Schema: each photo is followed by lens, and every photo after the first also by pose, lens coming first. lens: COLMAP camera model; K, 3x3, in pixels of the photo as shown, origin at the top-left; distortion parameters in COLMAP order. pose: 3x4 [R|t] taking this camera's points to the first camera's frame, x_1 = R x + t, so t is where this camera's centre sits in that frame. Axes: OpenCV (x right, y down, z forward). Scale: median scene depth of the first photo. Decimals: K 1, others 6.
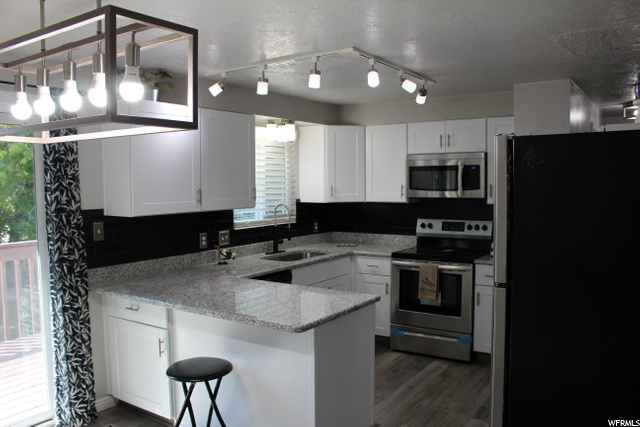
lens RADIAL K [[527.6, 0, 318.3], [0, 527.6, 222.0], [0, 0, 1]] dist [-0.145939, 0.112318]
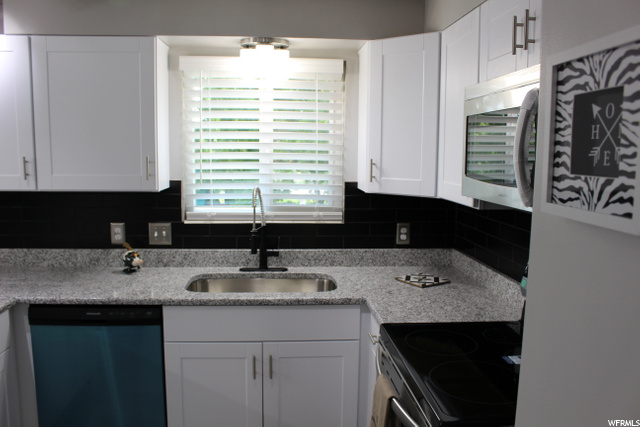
lens RADIAL K [[527.6, 0, 318.3], [0, 527.6, 222.0], [0, 0, 1]] dist [-0.145939, 0.112318]
pose [[0.623728, 0.120609, -0.772280, 0.567081], [-0.079415, 0.992689, 0.090891, -0.075094], [0.777597, 0.004639, 0.628746, 0.942522]]
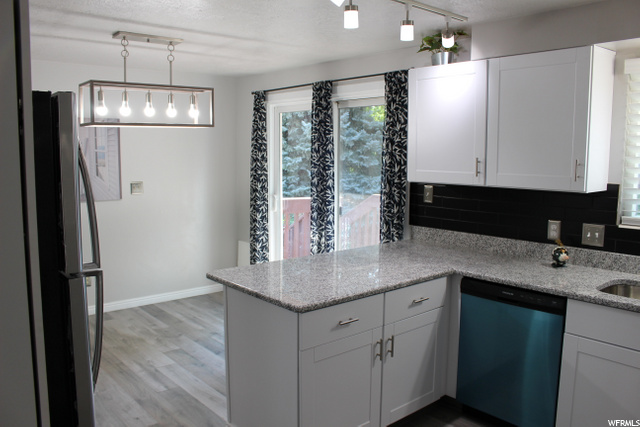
lens RADIAL K [[527.6, 0, 318.3], [0, 527.6, 222.0], [0, 0, 1]] dist [-0.145939, 0.112318]
pose [[-0.263916, 0.134633, -0.955103, 0.688953], [-0.075167, 0.984328, 0.159523, -0.081830], [0.961612, 0.113893, -0.249660, 1.040794]]
